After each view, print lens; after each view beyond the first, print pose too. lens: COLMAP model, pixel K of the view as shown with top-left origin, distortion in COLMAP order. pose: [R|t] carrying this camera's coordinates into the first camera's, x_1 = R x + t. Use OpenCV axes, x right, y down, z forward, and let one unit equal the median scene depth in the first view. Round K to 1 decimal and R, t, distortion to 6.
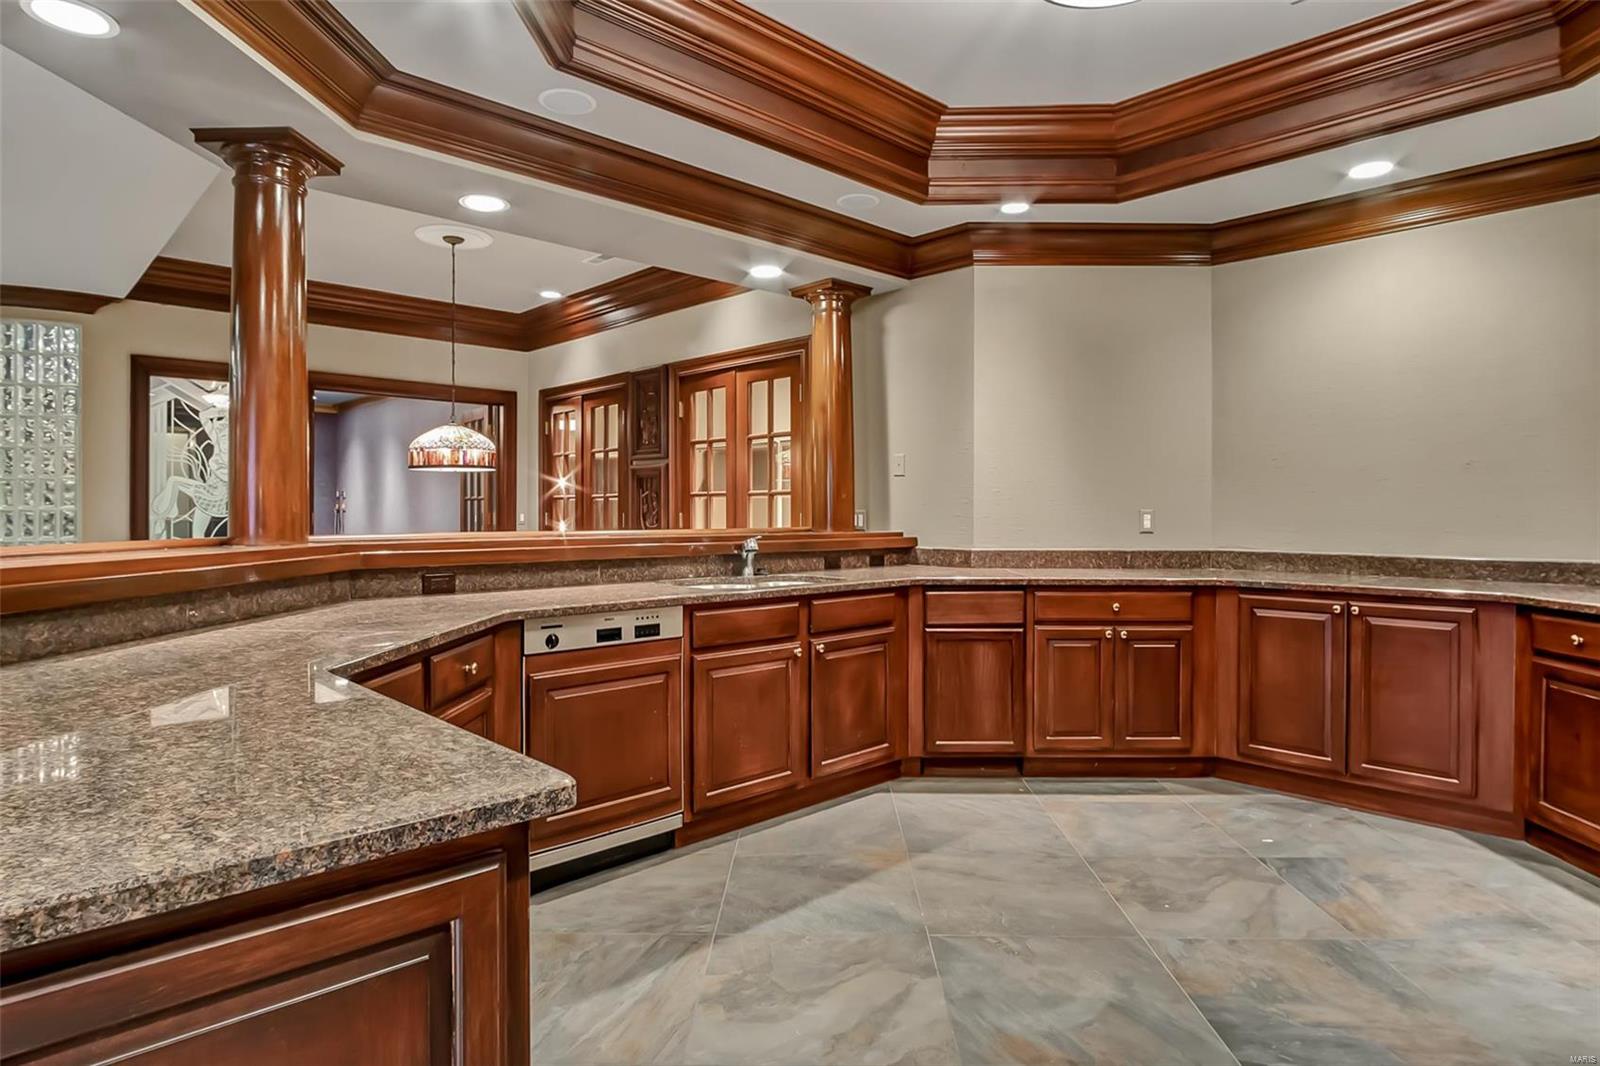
lens RADIAL K [[899.0, 0, 787.5], [0, 899.0, 515.2], [0, 0, 1]] dist [-0.024430, 0.003751]
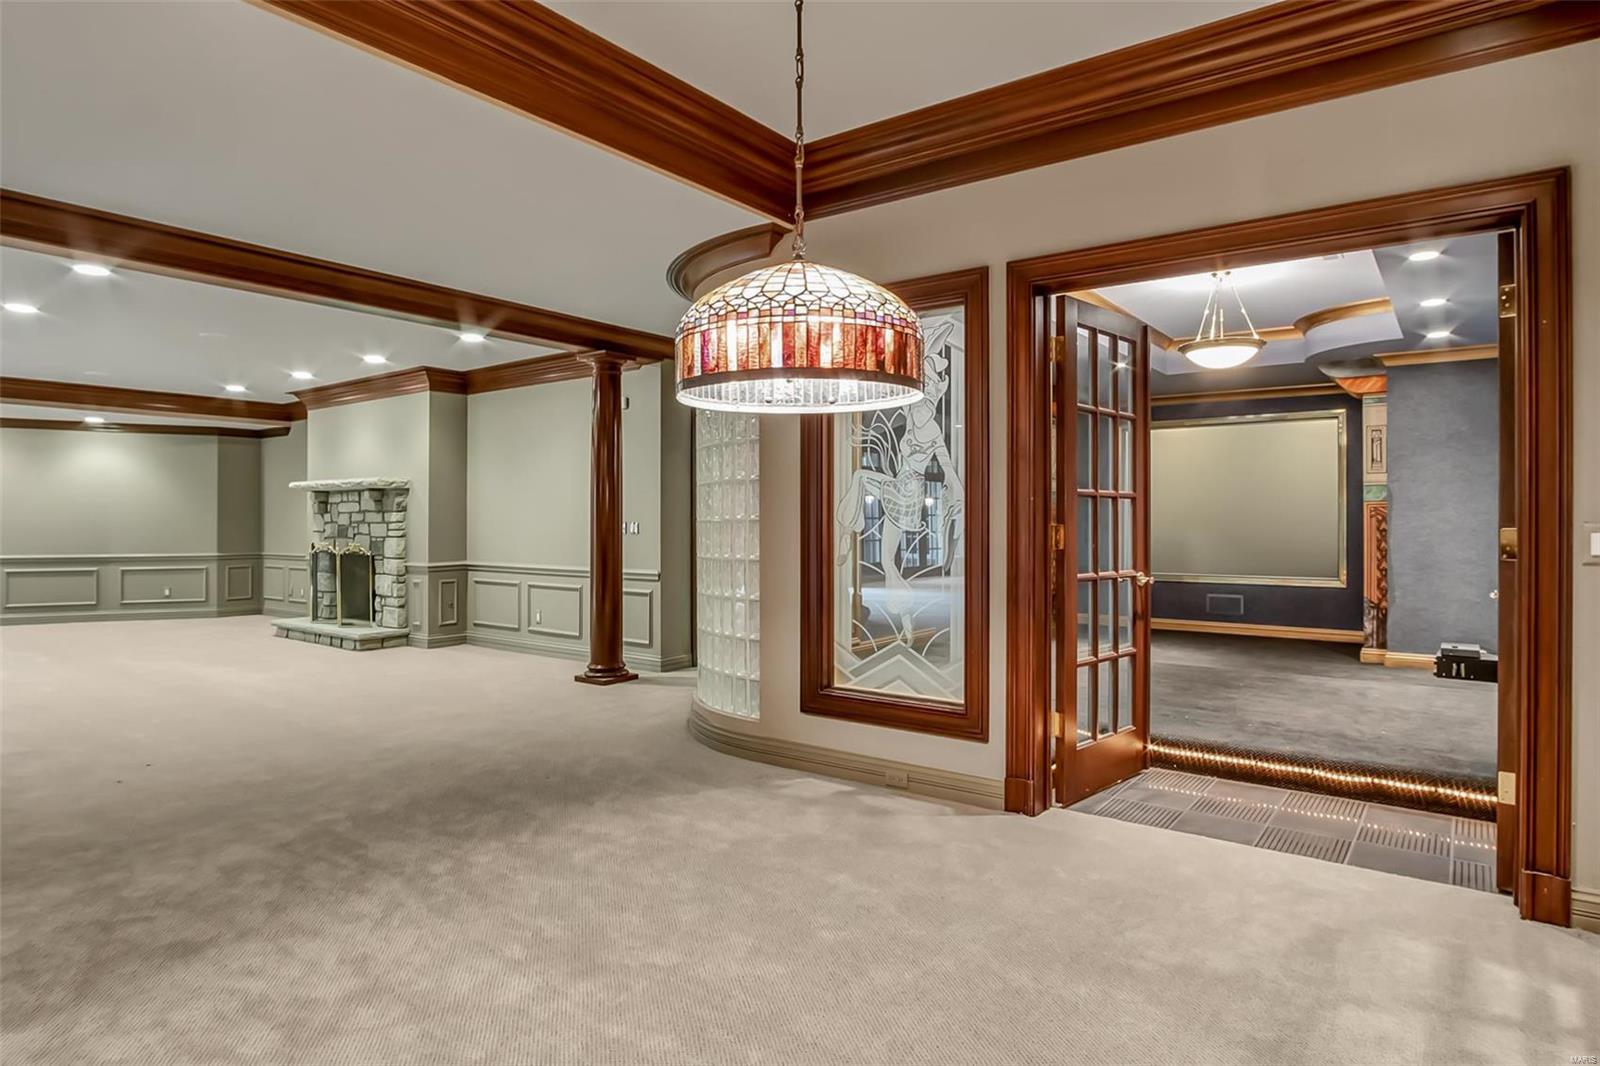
lens RADIAL K [[899.0, 0, 783.8], [0, 899.0, 521.4], [0, 0, 1]] dist [-0.024430, 0.003751]
pose [[0.155343, 0.001107, -0.987860, -0.050732], [-0.006309, 0.999980, 0.000128, -0.006658], [0.987841, 0.006212, 0.155346, 1.307077]]
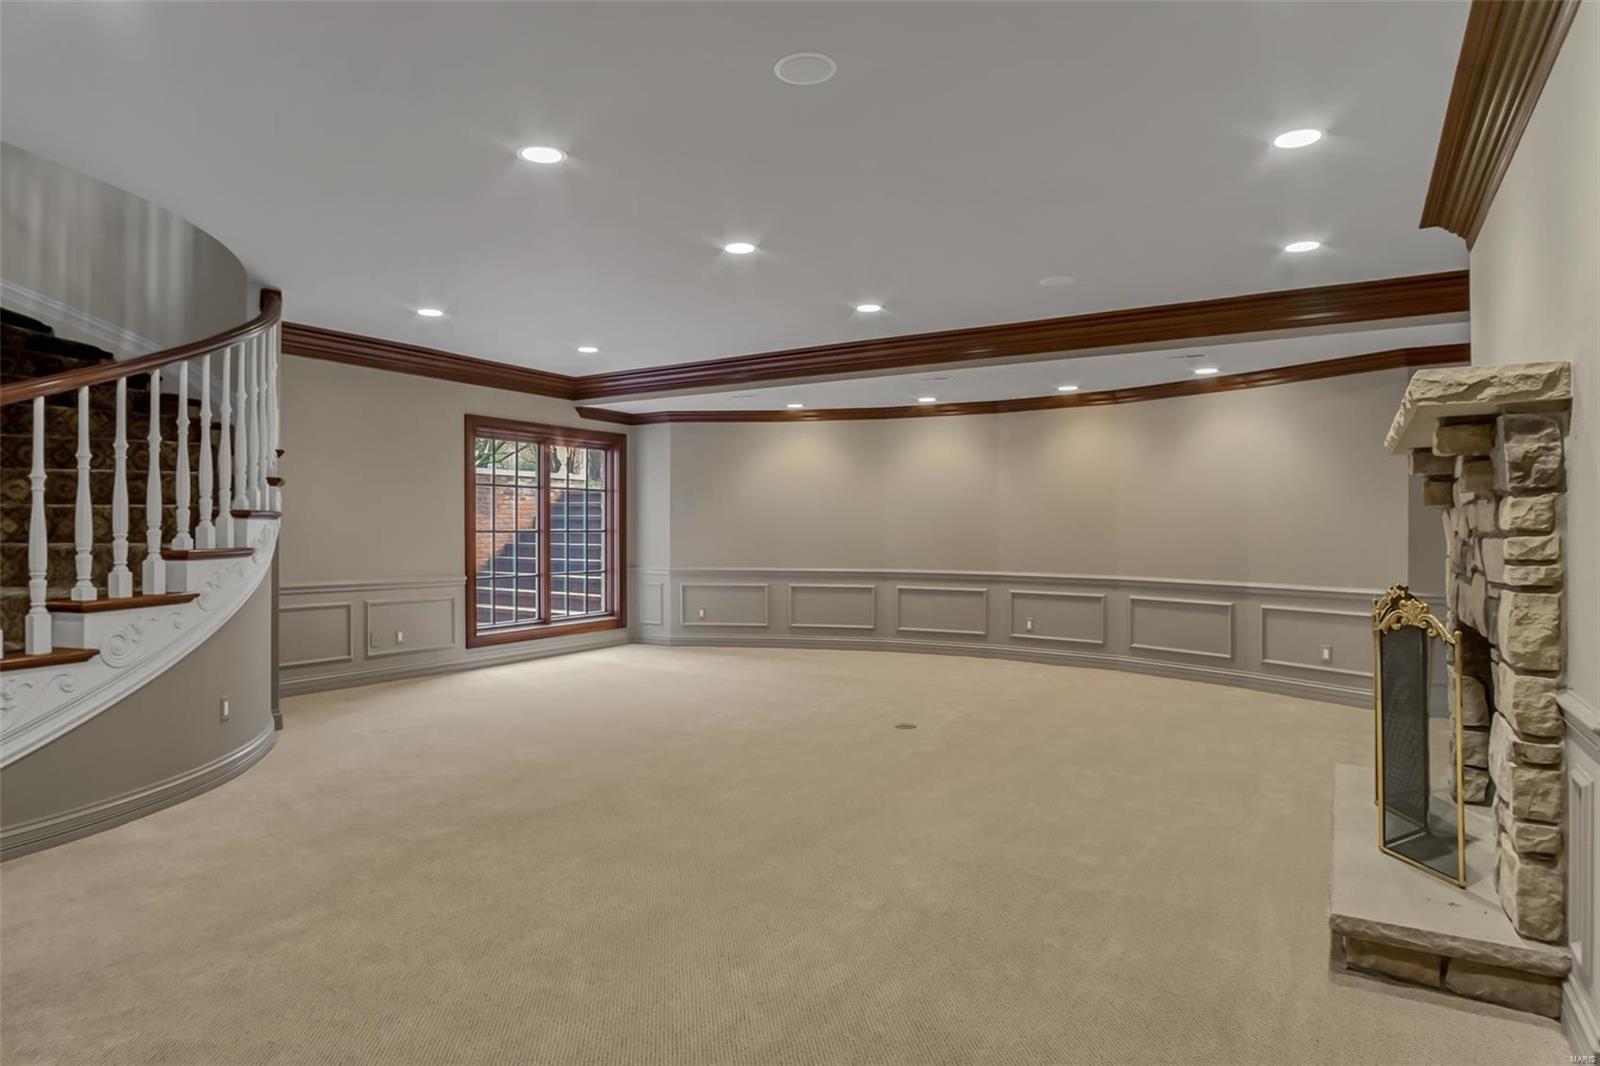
lens RADIAL K [[899.0, 0, 767.1], [0, 899.0, 520.8], [0, 0, 1]] dist [-0.024430, 0.003751]
pose [[-0.974373, -0.000610, -0.224939, -1.690509], [0.000241, 0.999993, -0.003754, -0.004605], [0.224940, -0.003712, -0.974366, 1.166302]]
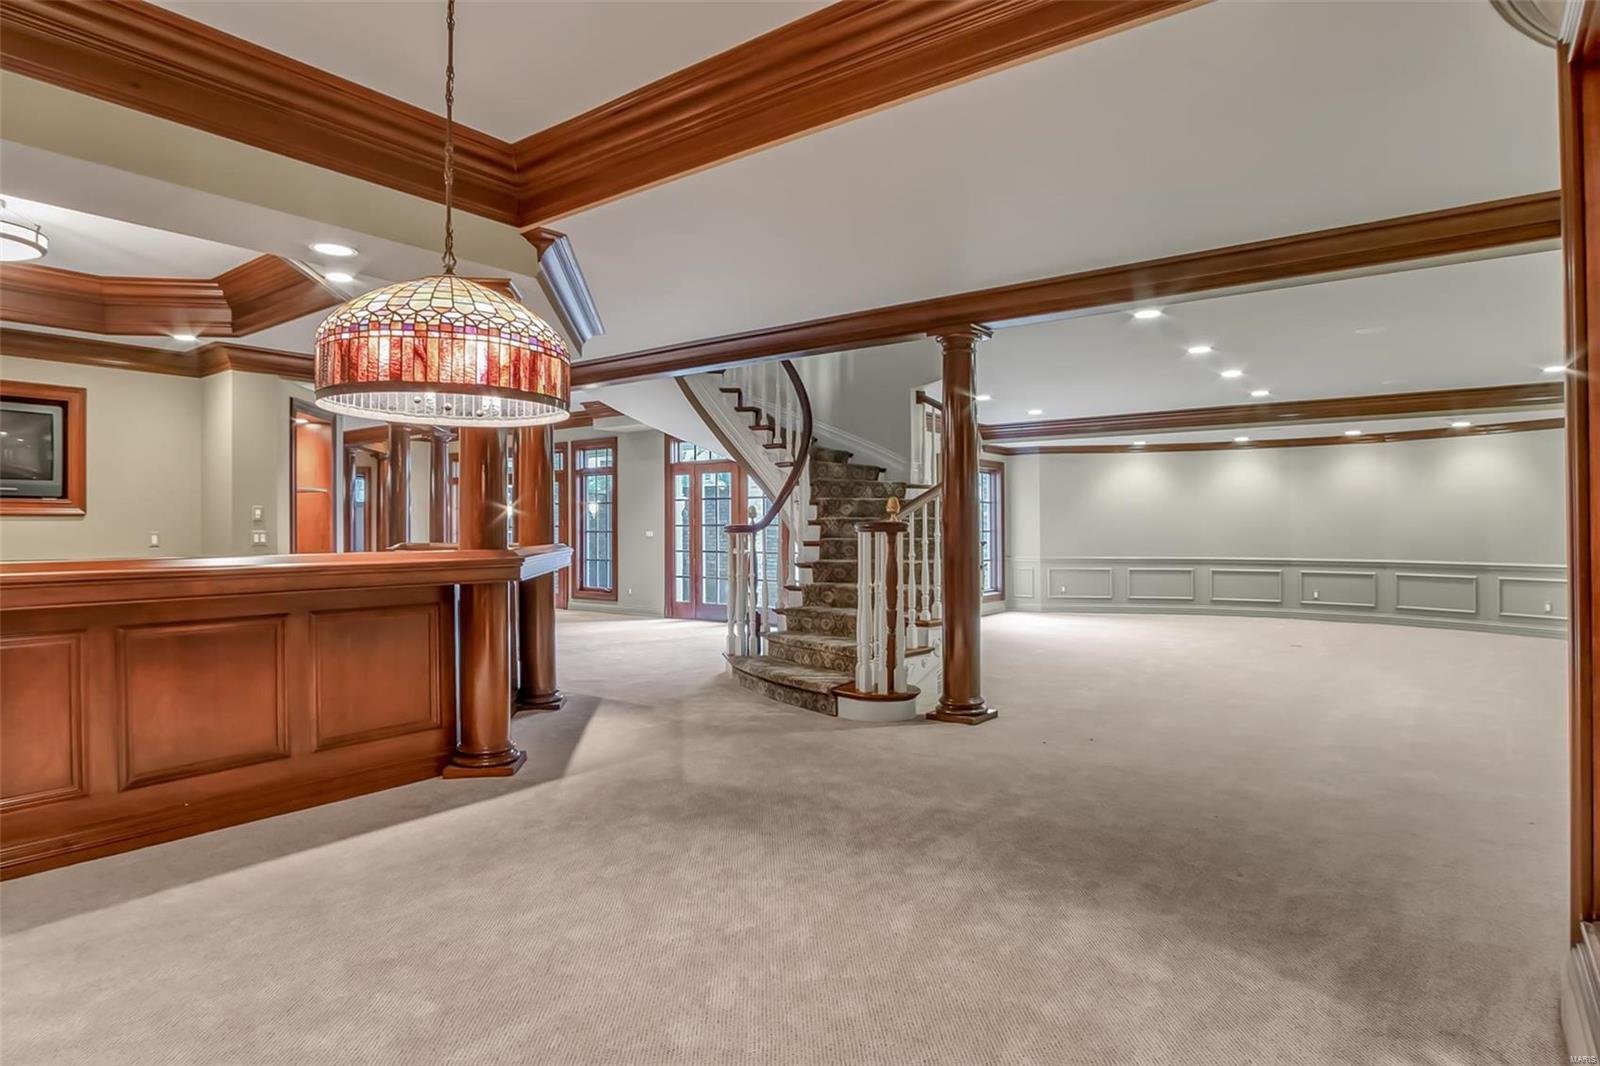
lens RADIAL K [[899.0, 0, 794.8], [0, 899.0, 524.4], [0, 0, 1]] dist [-0.024430, 0.003751]
pose [[-0.987383, 0.005180, -0.158268, -0.627223], [0.005655, 0.999981, -0.002548, -0.007773], [0.158252, -0.003411, -0.987393, 1.895123]]
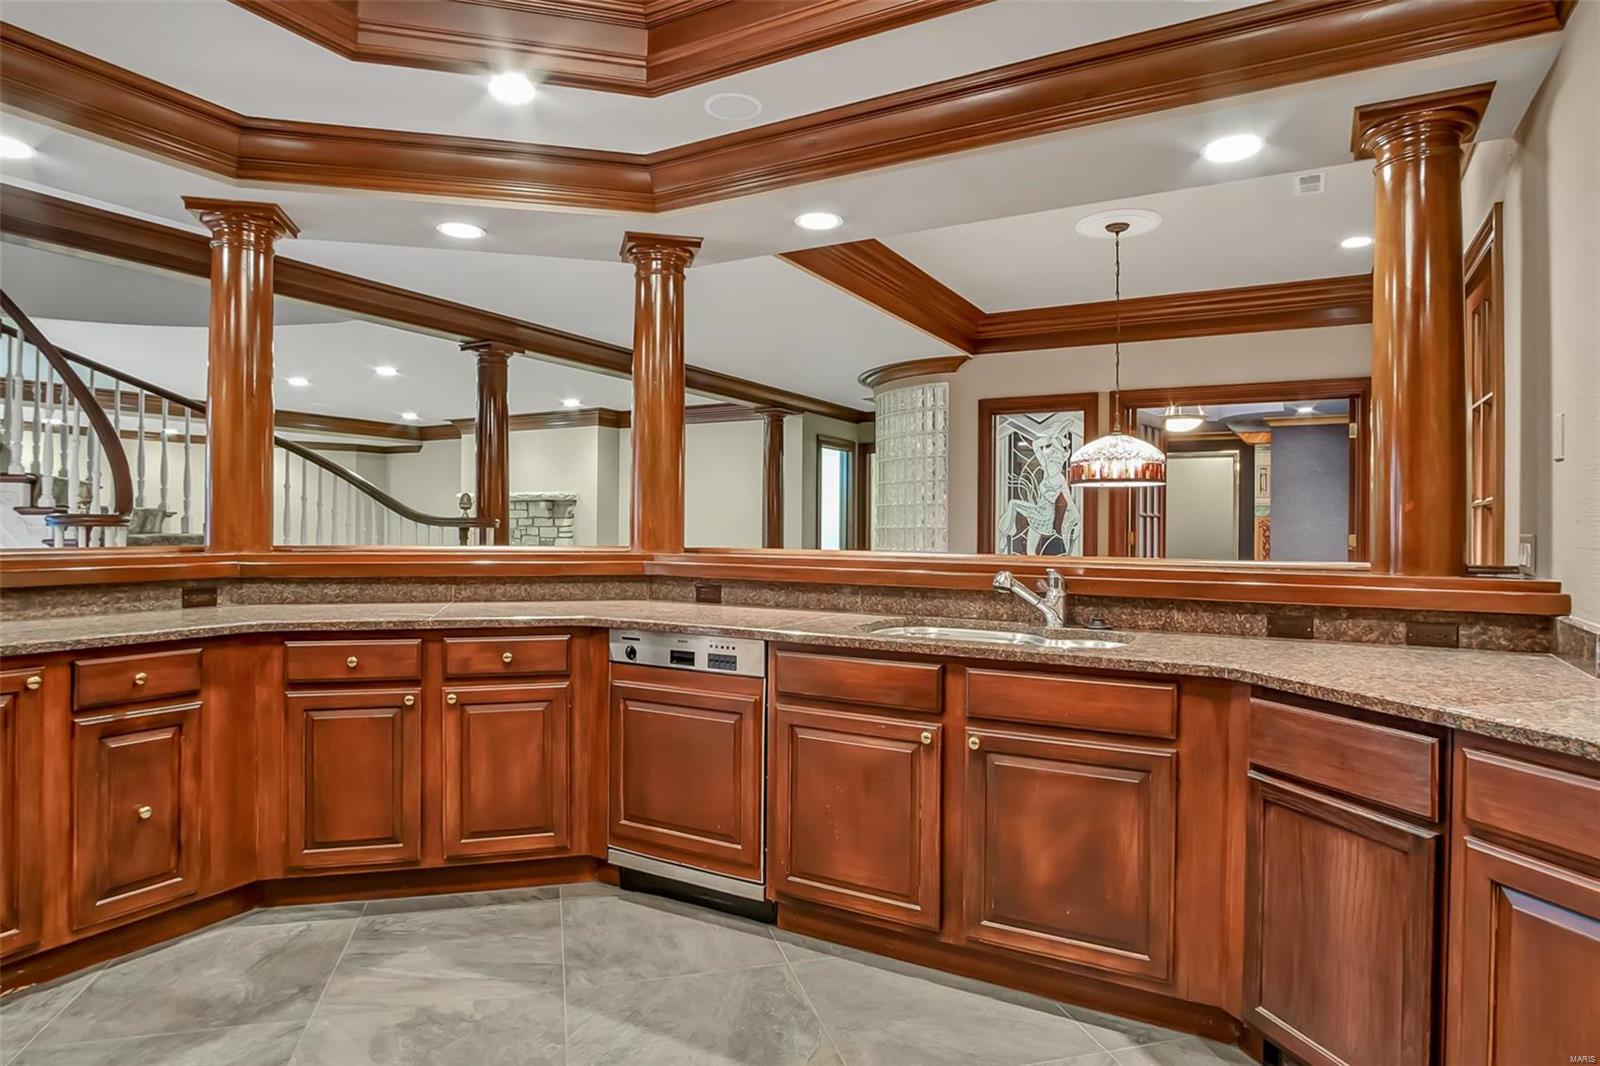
lens RADIAL K [[899.0, 0, 801.5], [0, 899.0, 532.0], [0, 0, 1]] dist [-0.024430, 0.003751]
pose [[0.296521, 0.009081, -0.954983, 0.543338], [-0.014055, 0.999888, 0.005144, -0.005161], [0.954923, 0.011897, 0.296616, 0.605048]]
